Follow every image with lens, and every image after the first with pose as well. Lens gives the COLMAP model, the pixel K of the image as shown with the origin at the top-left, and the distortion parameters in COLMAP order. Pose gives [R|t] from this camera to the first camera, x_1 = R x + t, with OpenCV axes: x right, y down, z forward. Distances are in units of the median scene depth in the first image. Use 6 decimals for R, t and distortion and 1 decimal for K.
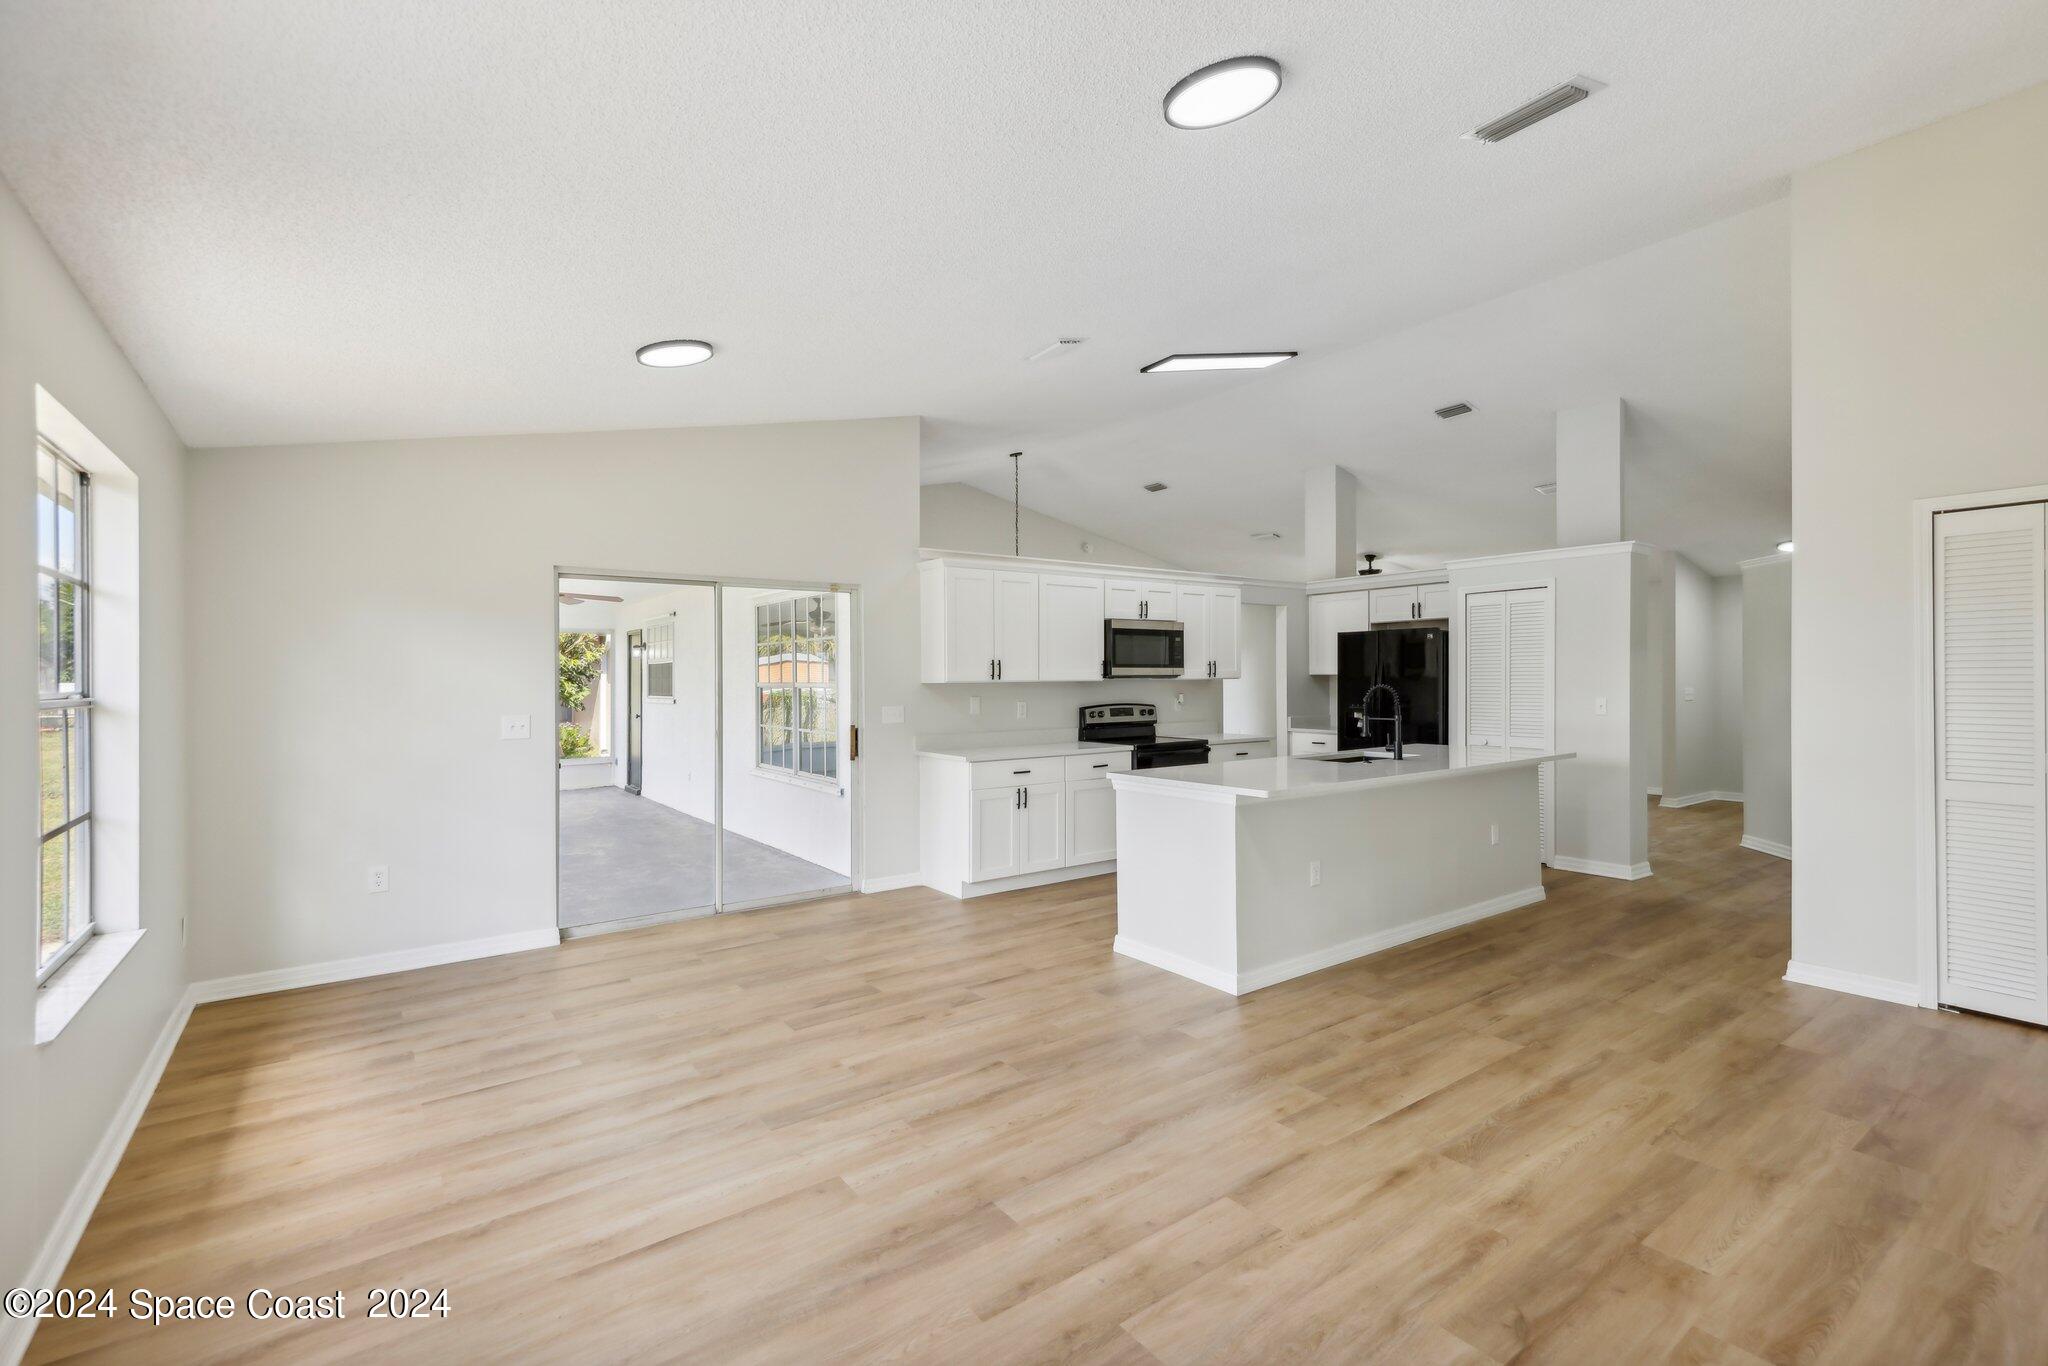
lens RADIAL K [[933.0, 0, 1006.0], [0, 933.0, 678.9], [0, 0, 1]] dist [0.025724, -0.004966]
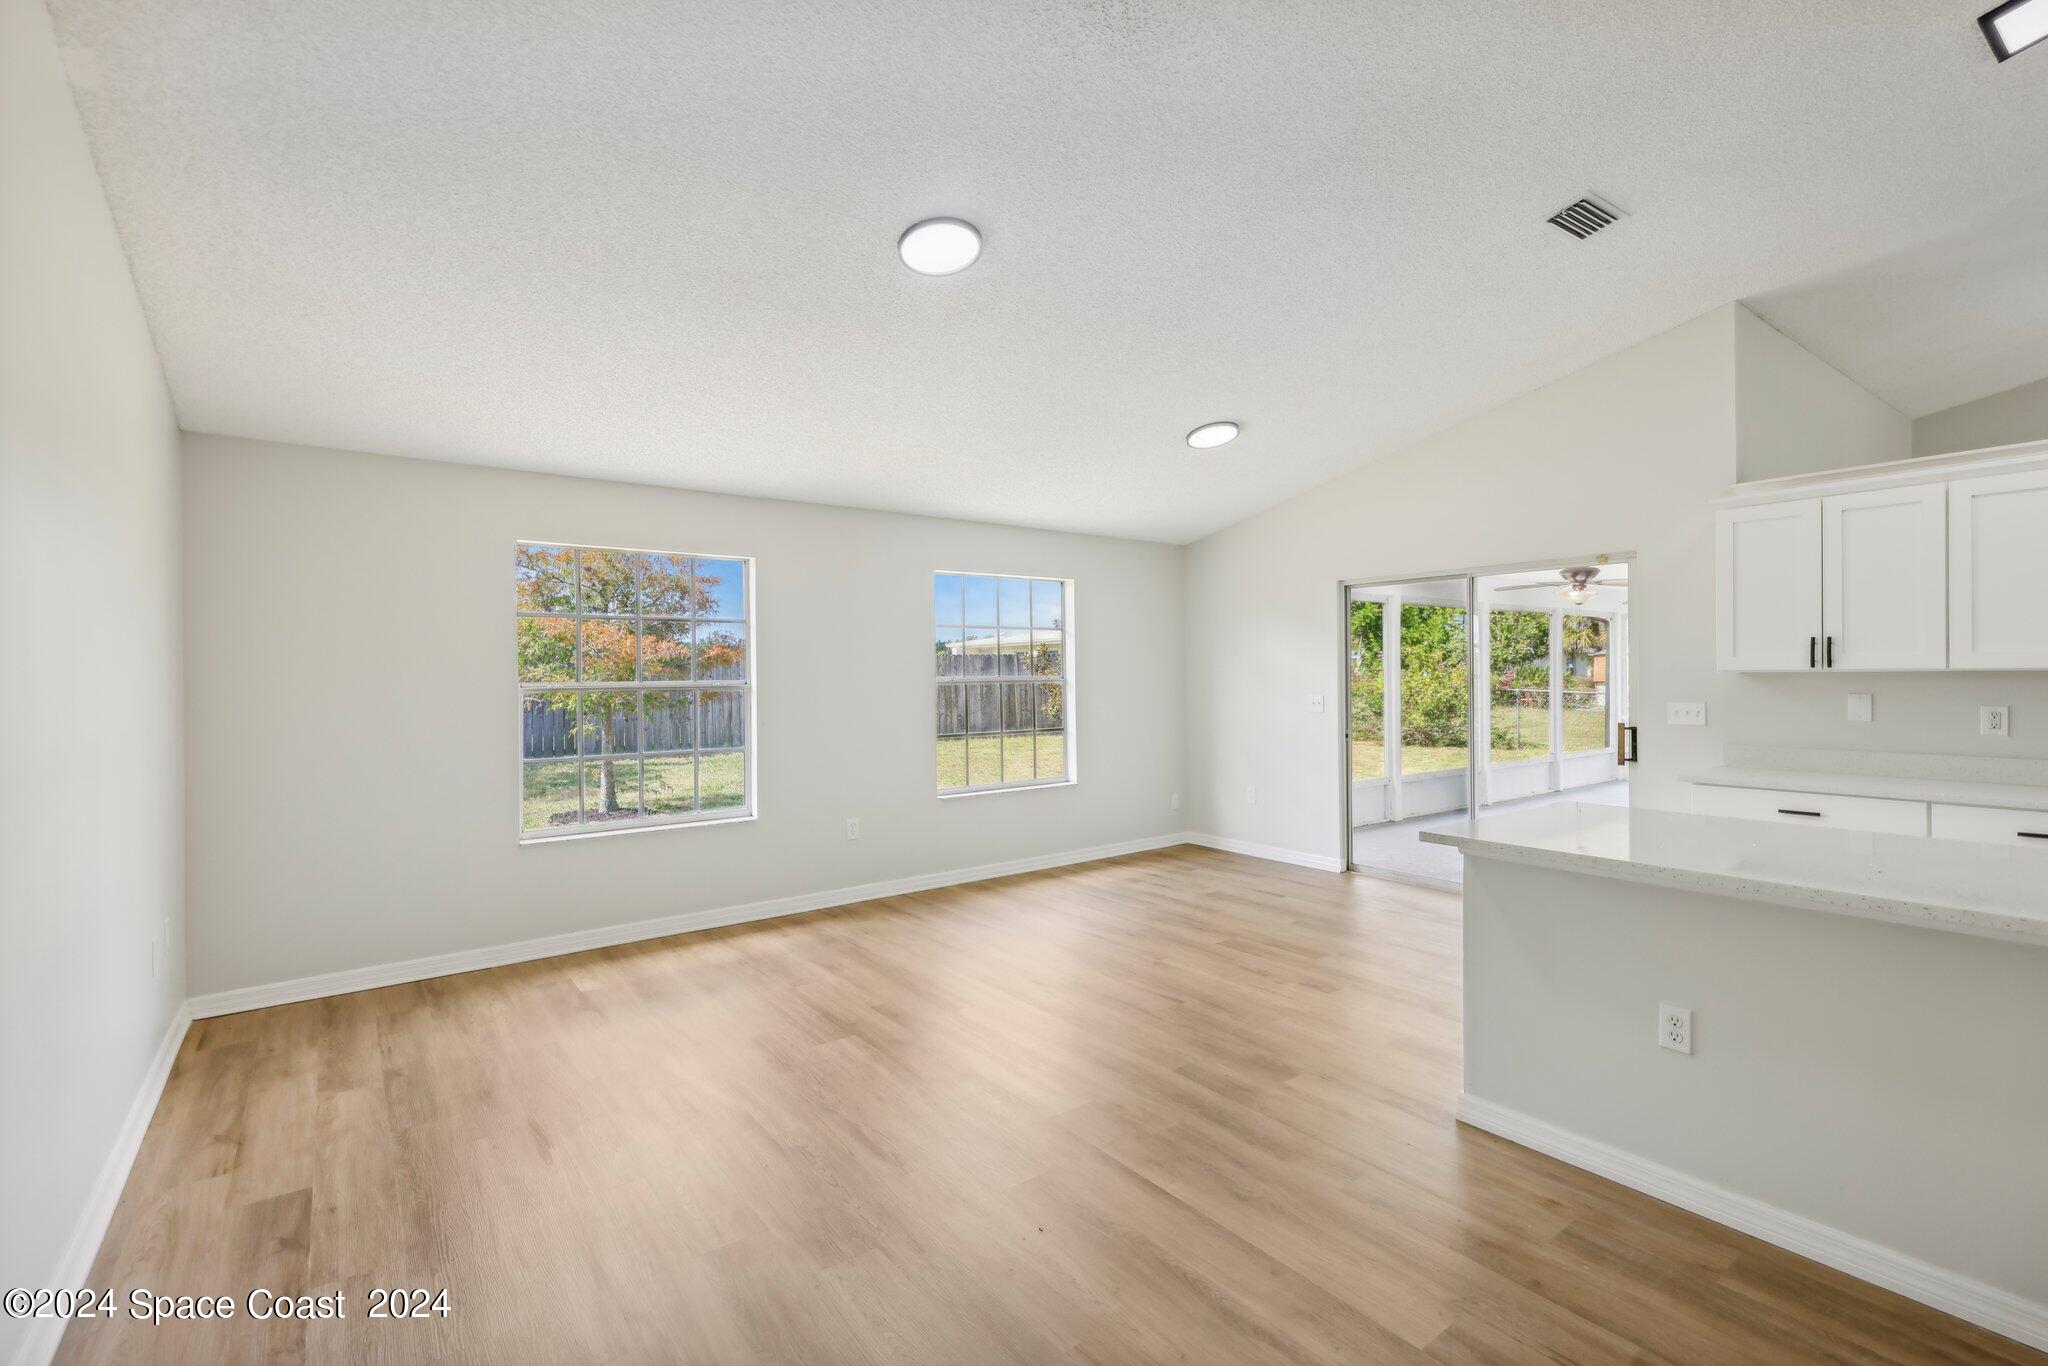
lens RADIAL K [[933.0, 0, 1028.2], [0, 933.0, 682.5], [0, 0, 1]] dist [0.025724, -0.004966]
pose [[-0.000267, 0.018980, -0.999820, 0.589947], [0.010492, 0.999765, 0.018976, -0.006510], [0.999945, -0.010485, -0.000466, 0.417047]]
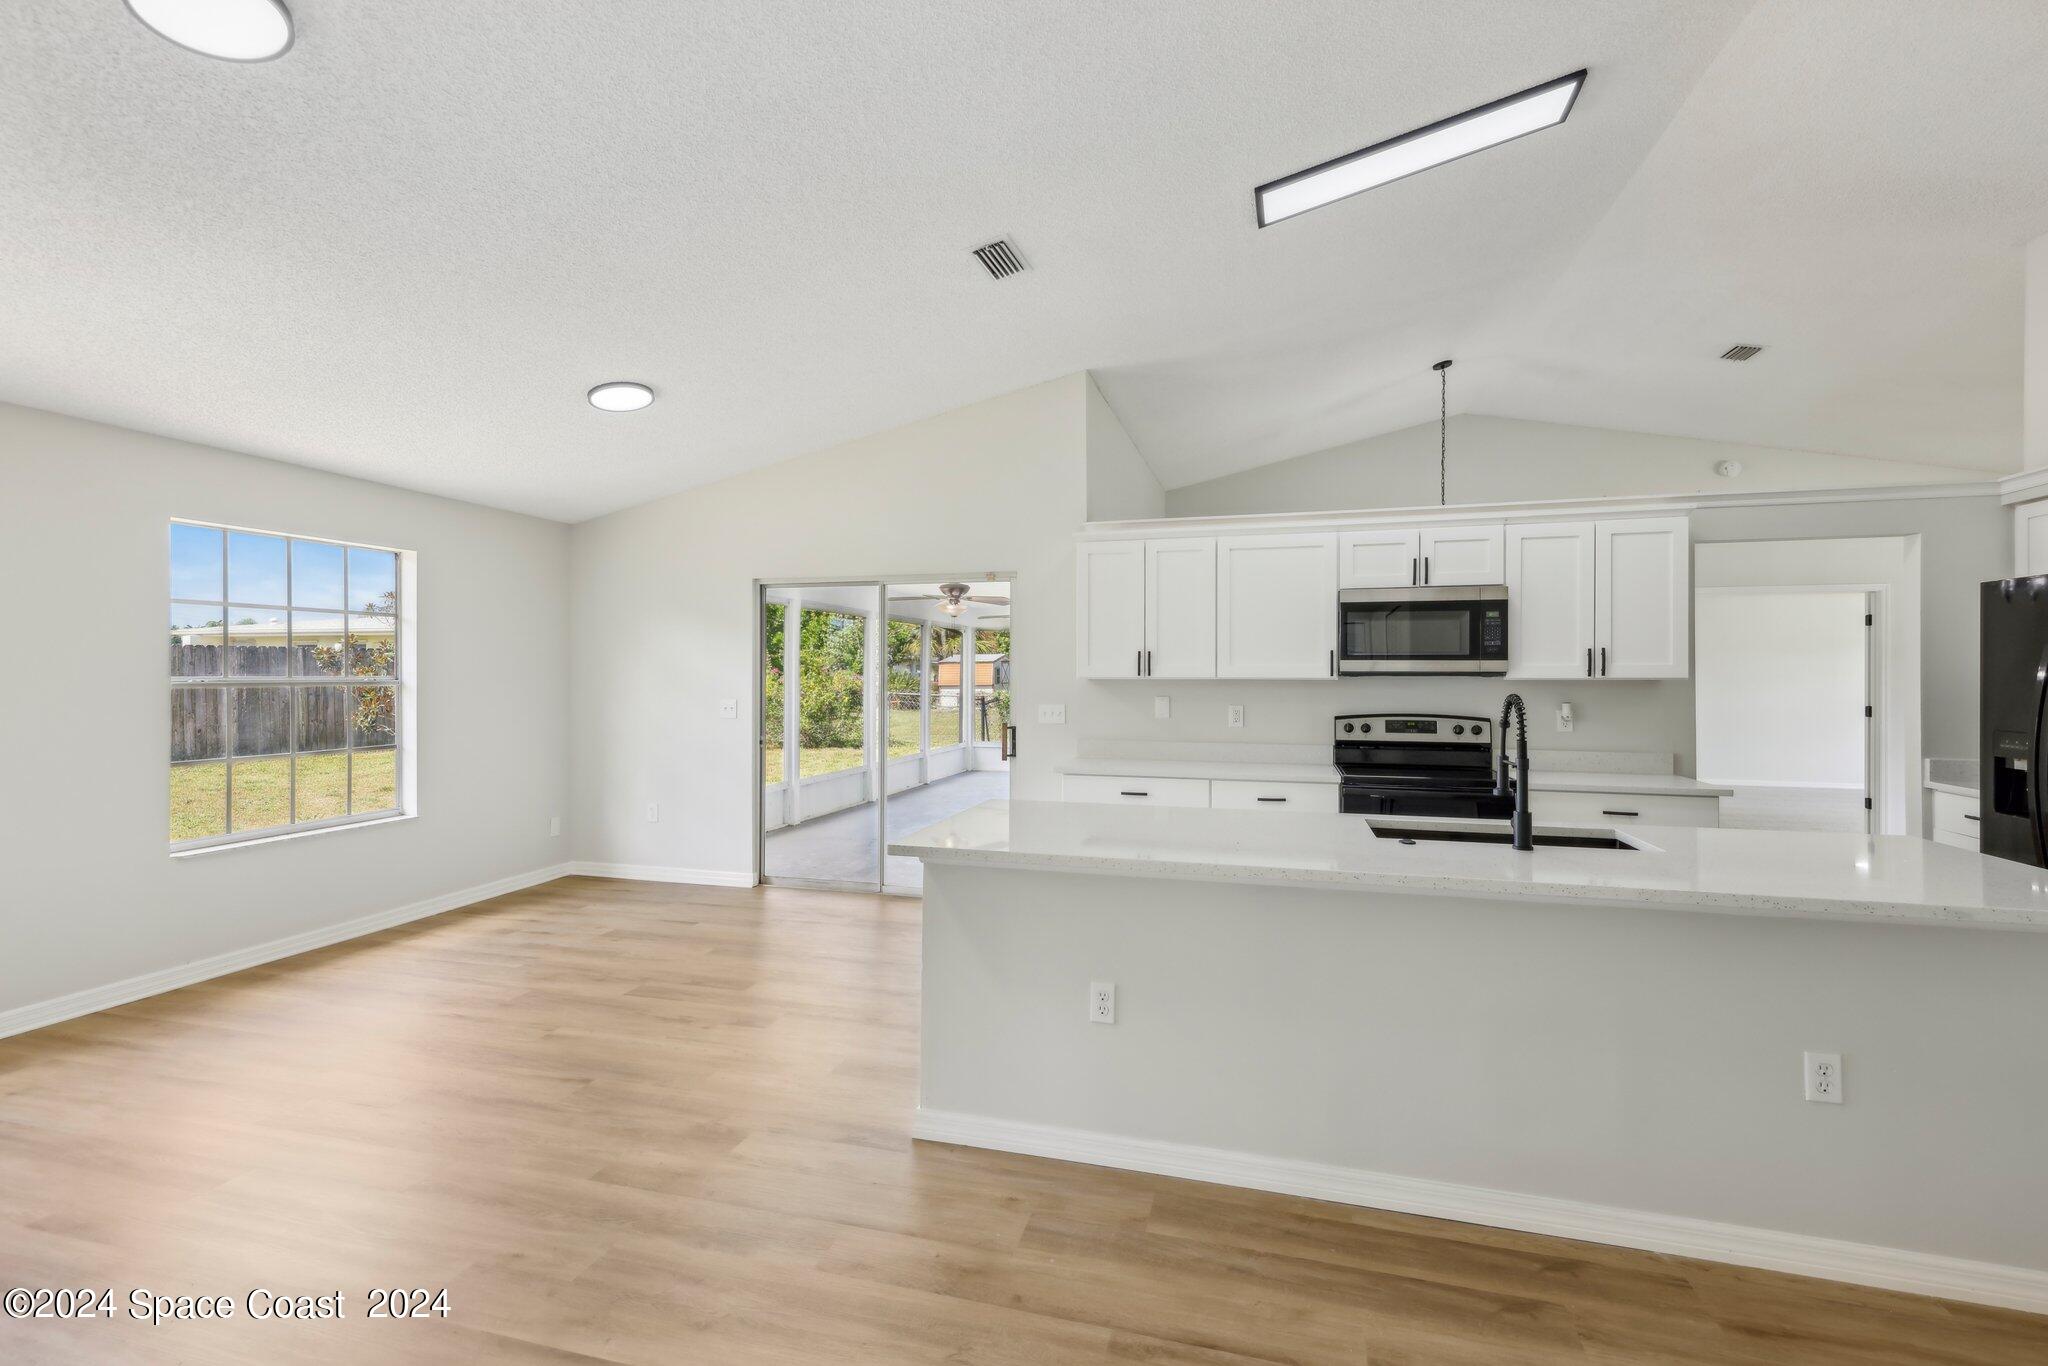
lens RADIAL K [[933.0, 0, 1027.3], [0, 933.0, 674.0], [0, 0, 1]] dist [0.025724, -0.004966]
pose [[0.605611, 0.010396, -0.795693, 0.521377], [-0.006180, 0.999946, 0.008360, -0.006320], [0.795737, -0.000146, 0.605643, 0.398578]]
